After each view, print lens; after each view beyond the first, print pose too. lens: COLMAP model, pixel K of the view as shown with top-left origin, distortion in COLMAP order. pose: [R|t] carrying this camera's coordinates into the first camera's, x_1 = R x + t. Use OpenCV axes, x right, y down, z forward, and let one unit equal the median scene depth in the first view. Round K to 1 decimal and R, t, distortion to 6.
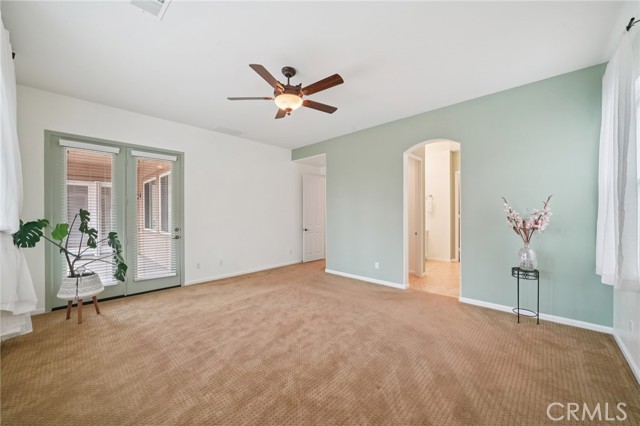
lens RADIAL K [[255.3, 0, 320.0], [0, 255.3, 213.0], [0, 0, 1]] dist [-0.000529, -0.000035]
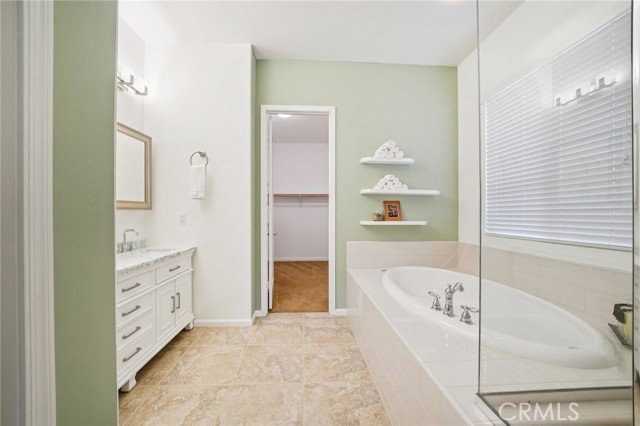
lens RADIAL K [[255.3, 0, 320.0], [0, 255.3, 213.0], [0, 0, 1]] dist [-0.000529, -0.000035]
pose [[0.703794, -0.000032, 0.710404, 0.297662], [0.006234, 0.999962, -0.006131, 0.023032], [-0.710377, 0.008744, 0.703767, 0.631826]]
